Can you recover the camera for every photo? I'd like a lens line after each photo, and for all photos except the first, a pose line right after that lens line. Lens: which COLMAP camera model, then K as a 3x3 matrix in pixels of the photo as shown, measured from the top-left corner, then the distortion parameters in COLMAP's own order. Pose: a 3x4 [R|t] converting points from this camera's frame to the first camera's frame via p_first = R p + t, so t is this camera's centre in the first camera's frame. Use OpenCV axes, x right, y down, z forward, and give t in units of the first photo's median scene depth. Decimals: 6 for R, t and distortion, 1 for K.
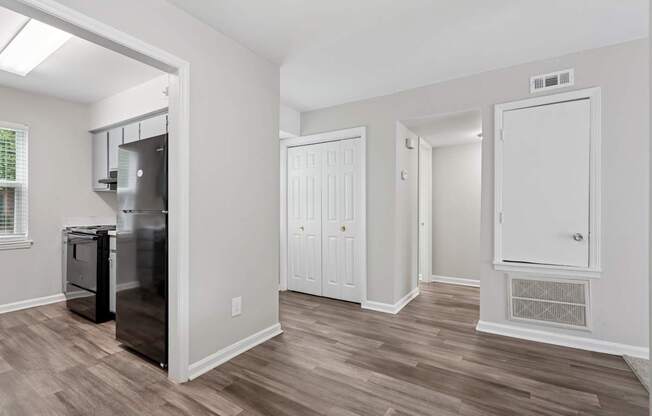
lens RADIAL K [[291.4, 0, 326.0], [0, 291.4, 208.0], [0, 0, 1]] dist [0.020935, -0.015803]
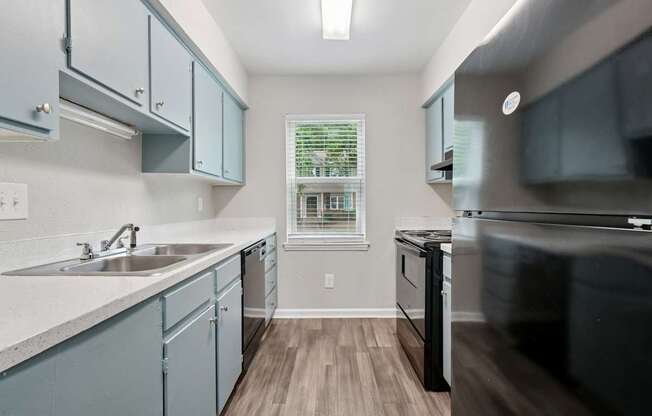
lens RADIAL K [[303.6, 0, 326.0], [0, 303.6, 208.0], [0, 0, 1]] dist [-0.041341, 0.021163]
pose [[0.521165, -0.003932, -0.853447, -0.303606], [0.004222, 0.999989, -0.002029, 0.008576], [0.853445, -0.002546, 0.521176, 0.428289]]
